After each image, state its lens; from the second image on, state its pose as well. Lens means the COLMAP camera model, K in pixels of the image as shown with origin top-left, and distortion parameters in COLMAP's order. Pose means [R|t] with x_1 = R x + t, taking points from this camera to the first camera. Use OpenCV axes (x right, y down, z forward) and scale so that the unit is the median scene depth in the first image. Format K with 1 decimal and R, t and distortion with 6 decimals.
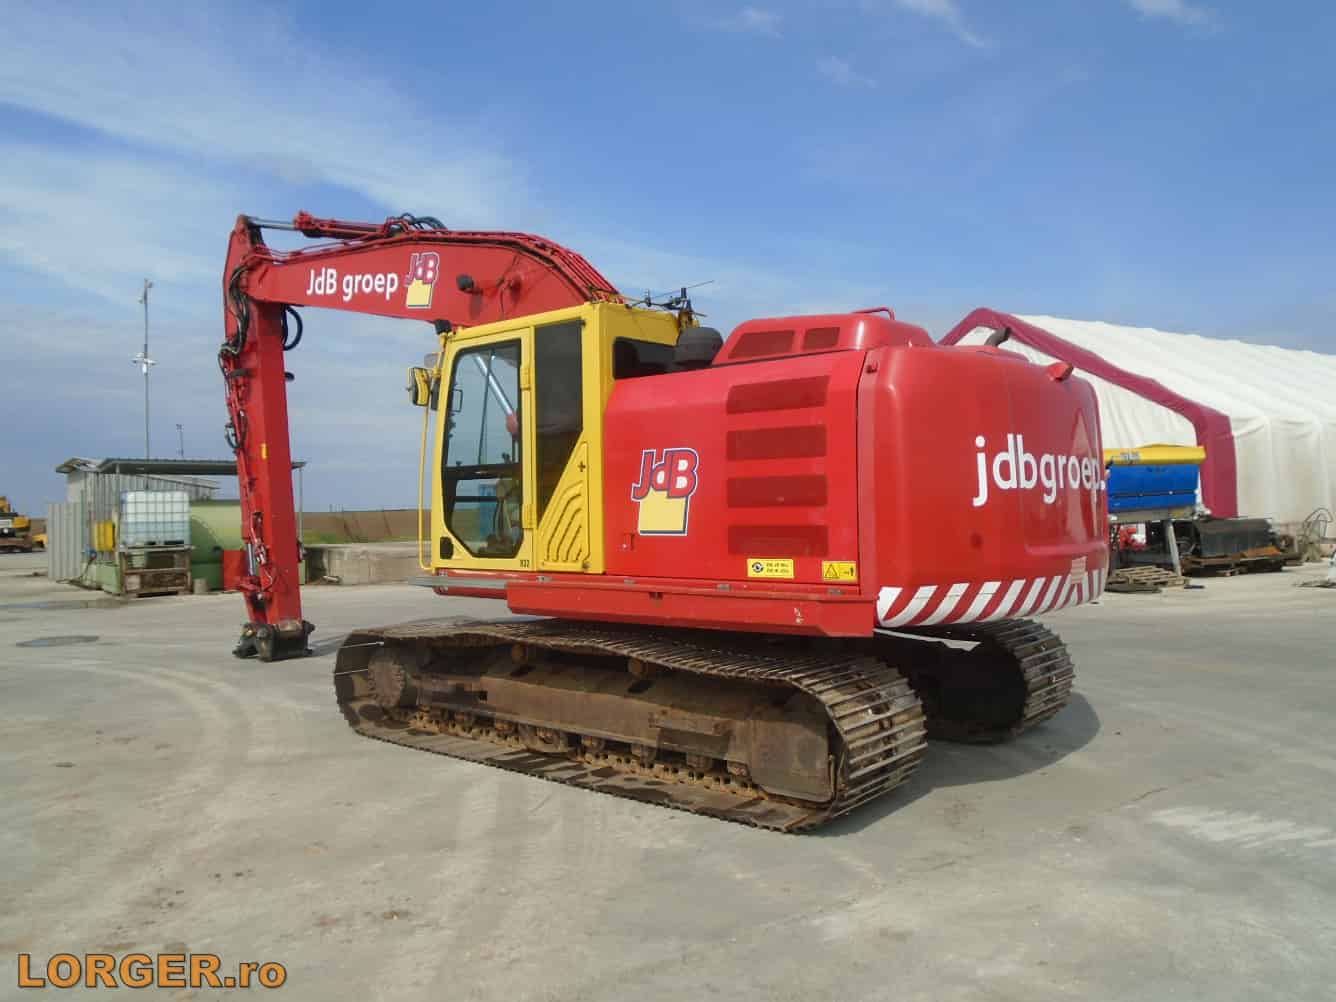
lens RADIAL K [[1039.2, 0, 668.0], [0, 1039.2, 501.0], [0, 0, 1]] dist [-0.010845, 0.002823]
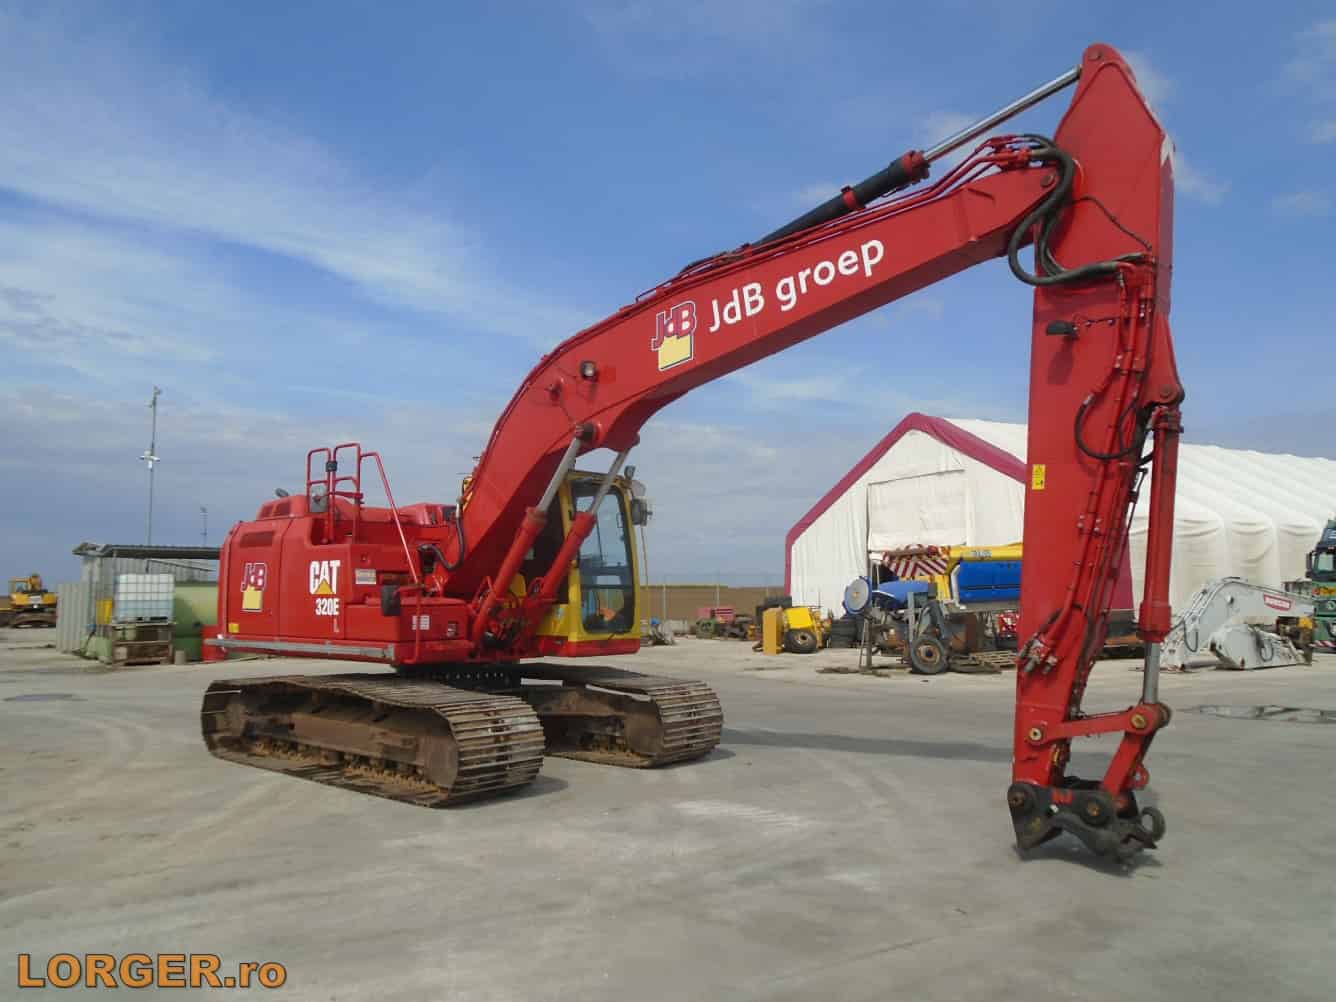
lens RADIAL K [[1039.2, 0, 668.0], [0, 1039.2, 501.0], [0, 0, 1]] dist [-0.010845, 0.002823]
pose [[0.999402, 0.009389, -0.033269, 0.348003], [-0.012048, 0.996671, -0.080628, -0.010861], [0.032402, 0.080980, 0.996189, -0.384556]]
